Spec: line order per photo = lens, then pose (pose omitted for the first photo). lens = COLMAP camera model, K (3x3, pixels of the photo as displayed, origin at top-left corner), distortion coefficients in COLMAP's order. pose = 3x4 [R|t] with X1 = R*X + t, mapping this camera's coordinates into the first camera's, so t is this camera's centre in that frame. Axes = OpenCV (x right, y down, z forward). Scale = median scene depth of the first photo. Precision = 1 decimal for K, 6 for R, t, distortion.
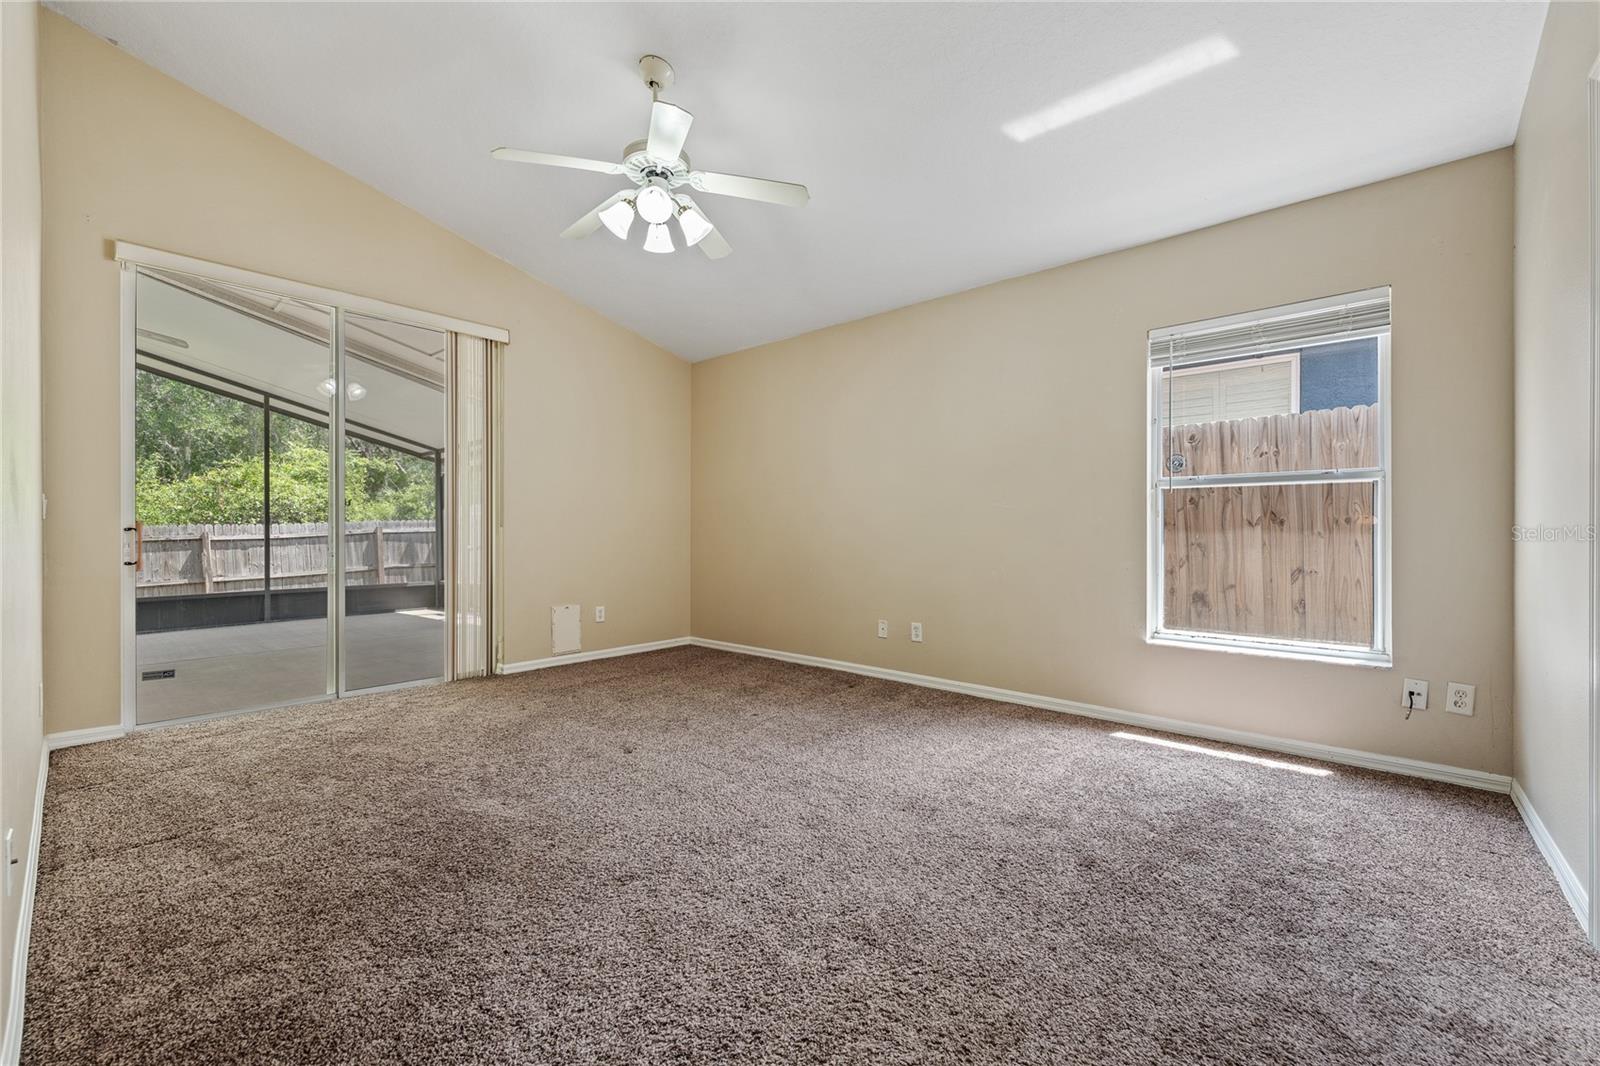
lens RADIAL K [[650.5, 0, 813.8], [0, 650.5, 530.7], [0, 0, 1]] dist [-0.000463, -0.000781]
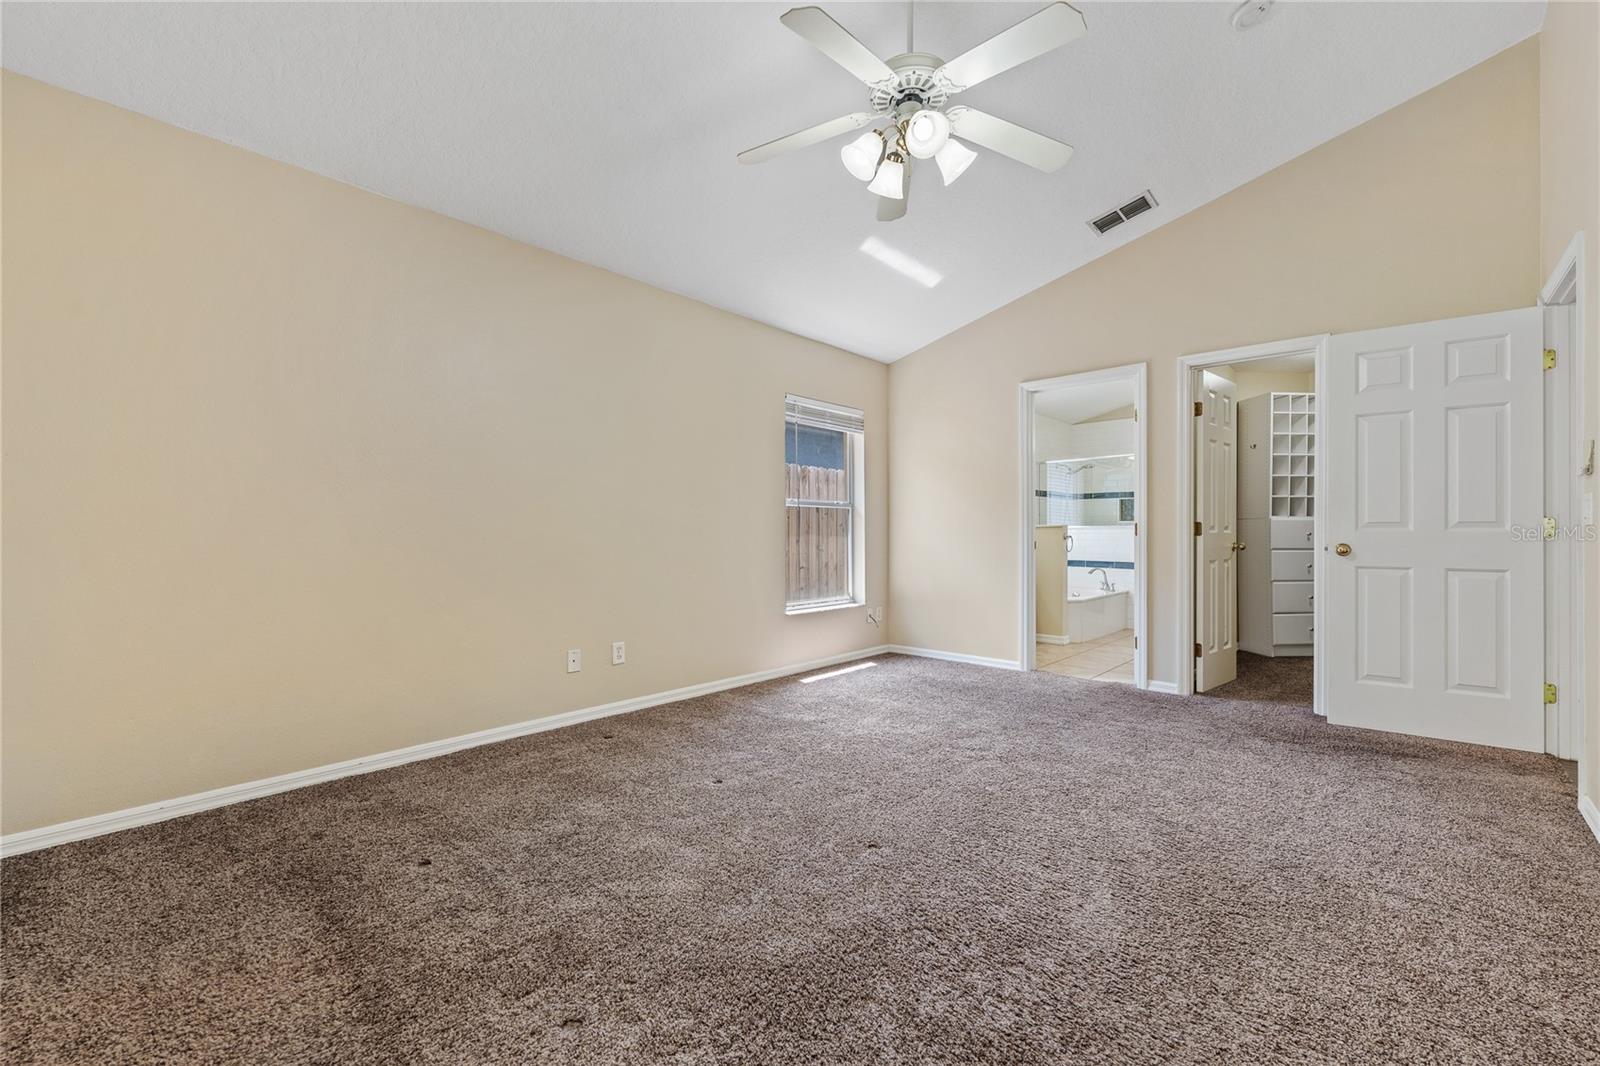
lens RADIAL K [[650.5, 0, 798.3], [0, 650.5, 534.2], [0, 0, 1]] dist [-0.000463, -0.000781]
pose [[0.035483, -0.007291, 0.999344, -0.981515], [-0.005077, 0.999959, 0.007476, -0.014985], [-0.999357, -0.005339, 0.035444, 1.017059]]
